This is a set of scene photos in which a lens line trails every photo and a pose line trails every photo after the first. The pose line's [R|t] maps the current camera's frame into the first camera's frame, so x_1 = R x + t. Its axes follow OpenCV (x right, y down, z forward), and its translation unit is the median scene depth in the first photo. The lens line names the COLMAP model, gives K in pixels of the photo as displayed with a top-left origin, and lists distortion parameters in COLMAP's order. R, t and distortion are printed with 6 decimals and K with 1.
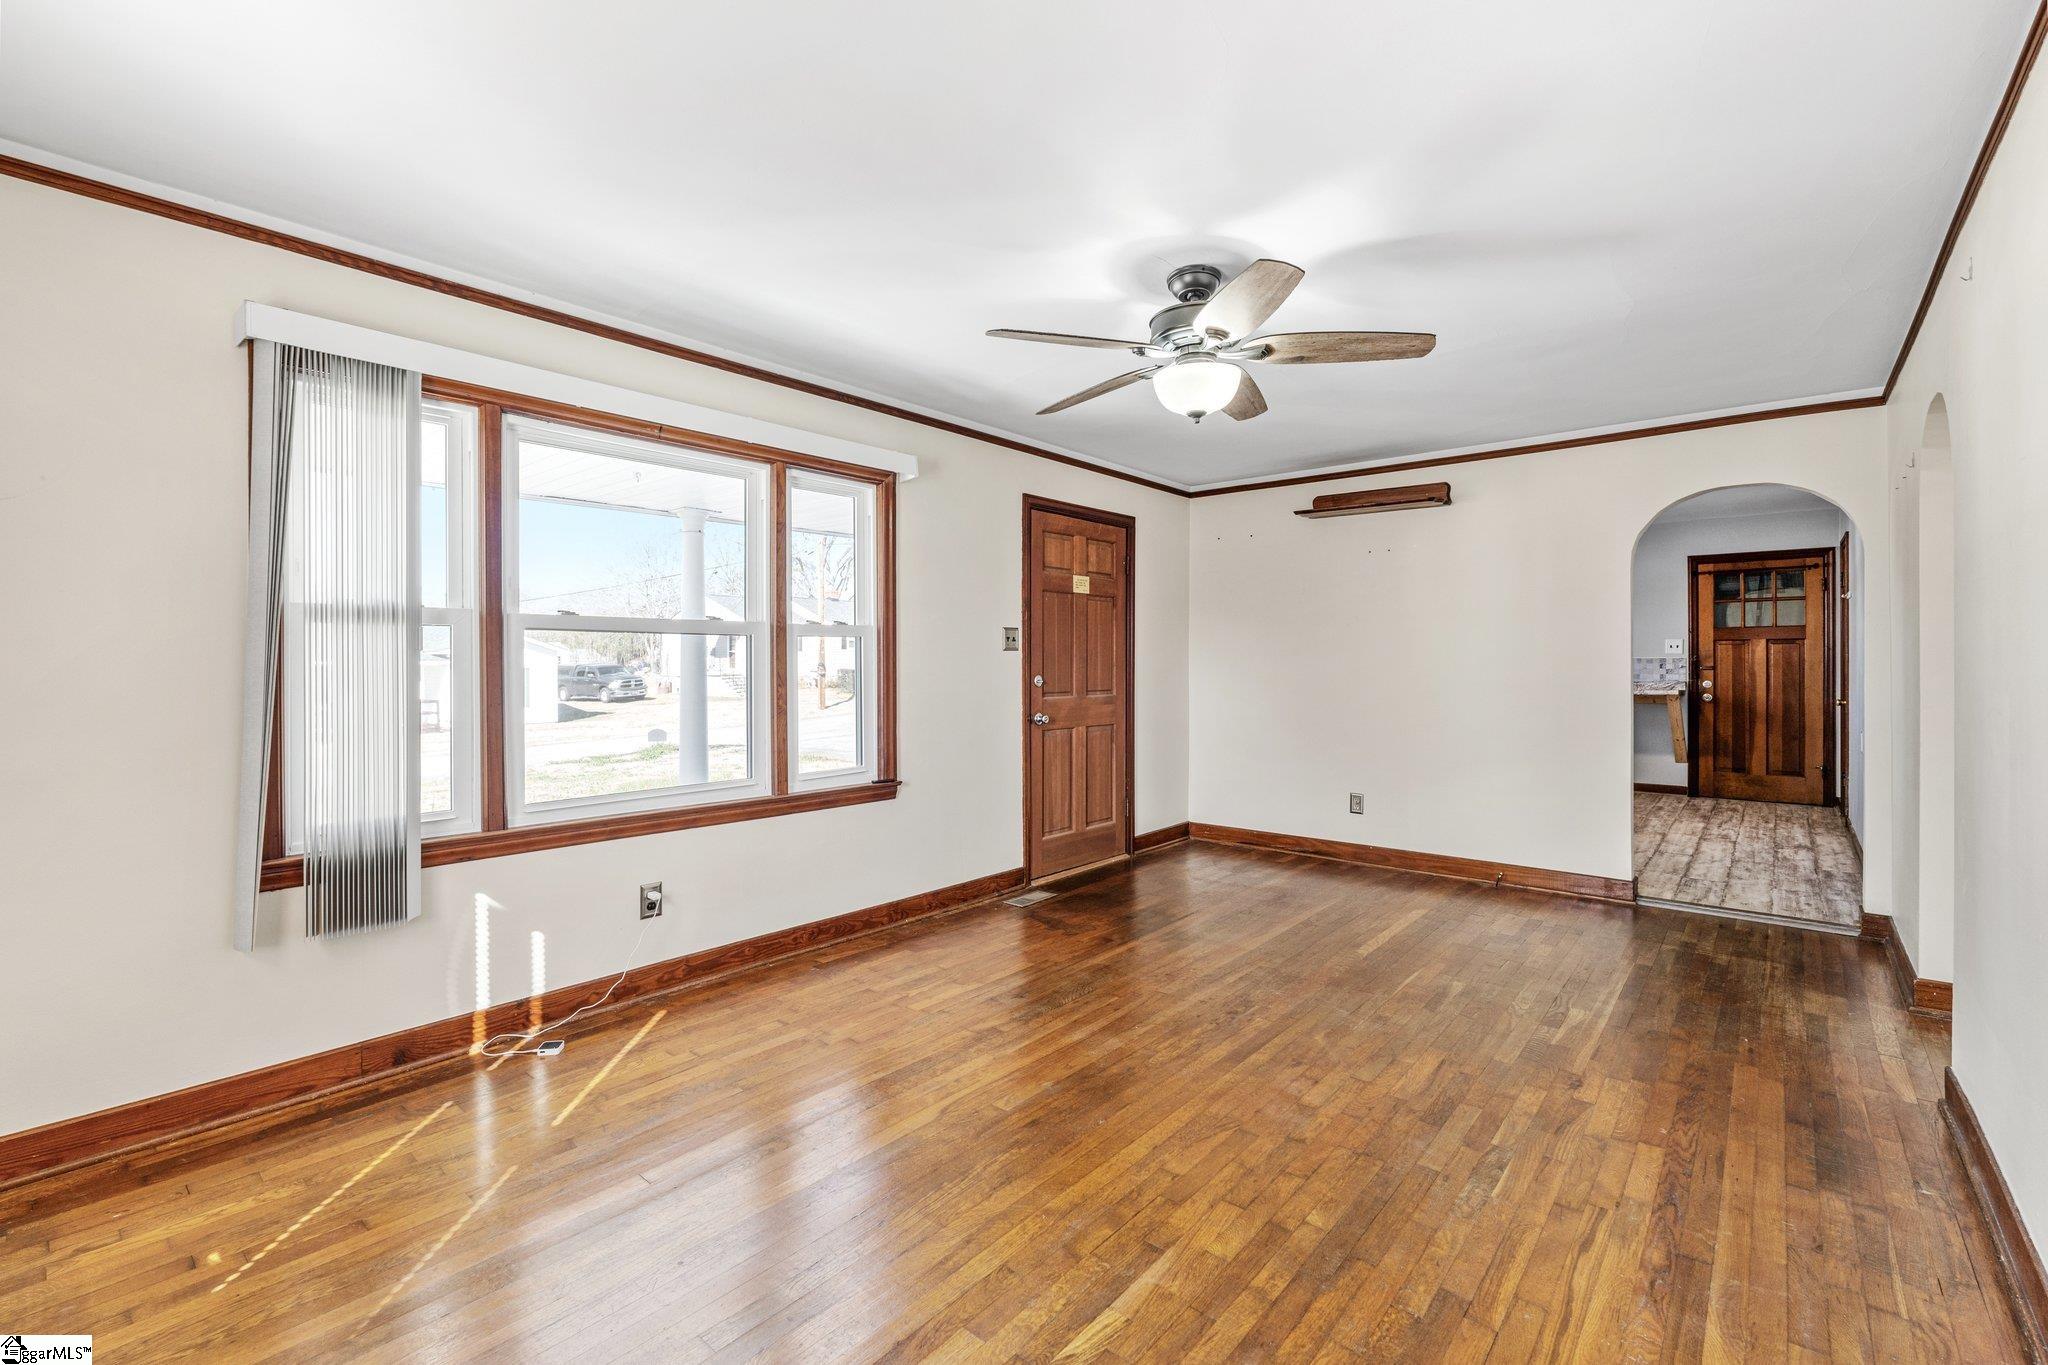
lens RADIAL K [[889.4, 0, 1025.3], [0, 889.4, 656.4], [0, 0, 1]] dist [-0.007737, 0.000163]
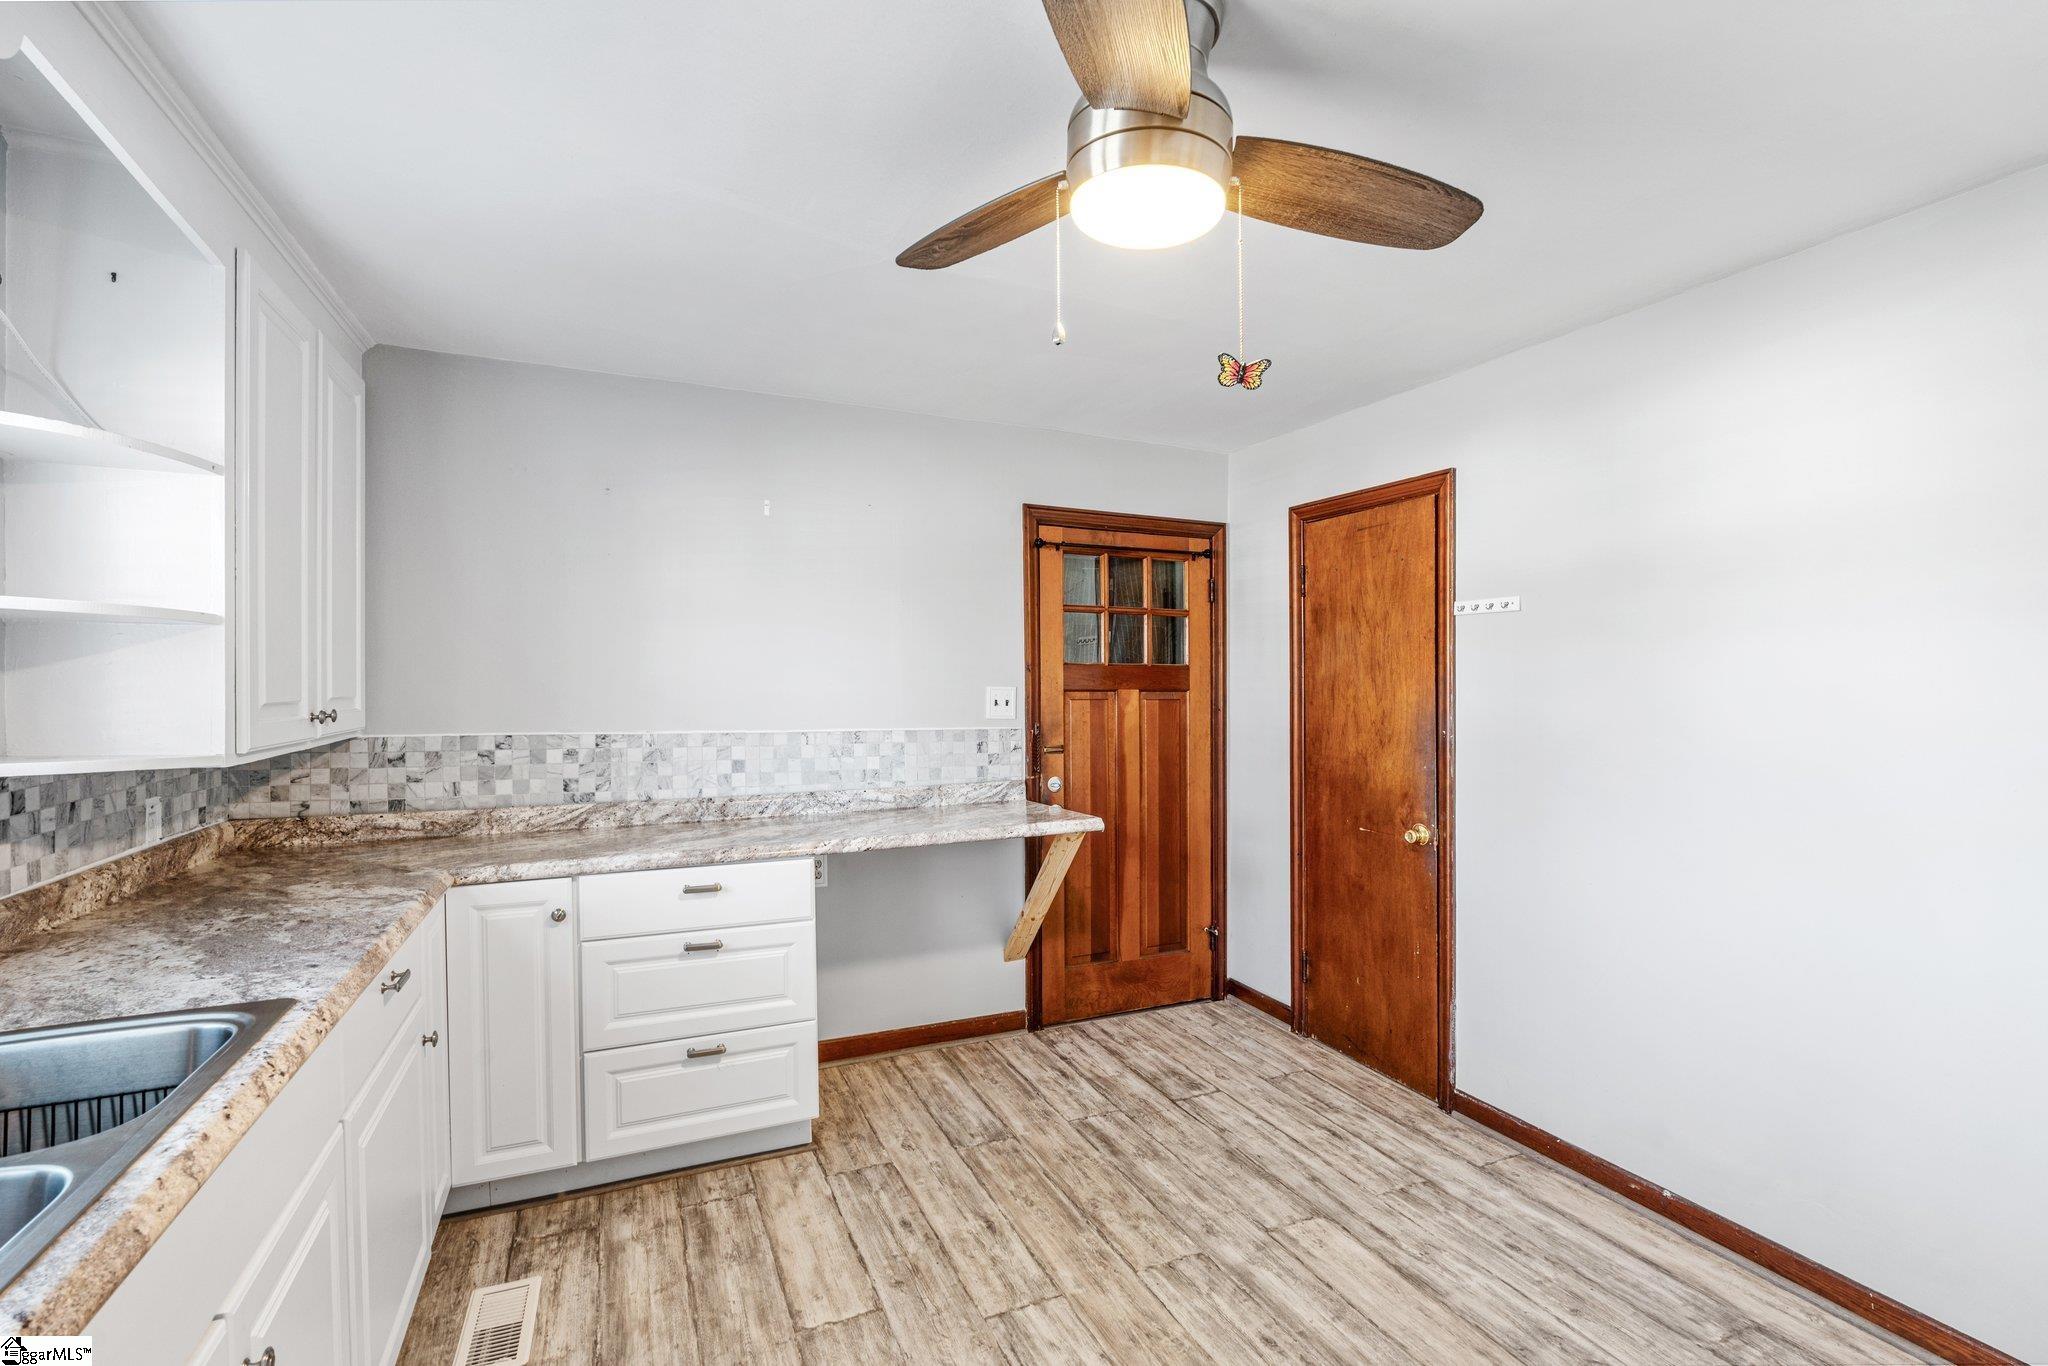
lens RADIAL K [[889.4, 0, 1027.1], [0, 889.4, 688.2], [0, 0, 1]] dist [-0.007737, 0.000163]
pose [[0.417356, -0.005381, 0.908727, 0.338178], [-0.005012, 0.999954, 0.008223, -0.022984], [-0.908729, -0.007986, 0.417310, 0.819332]]
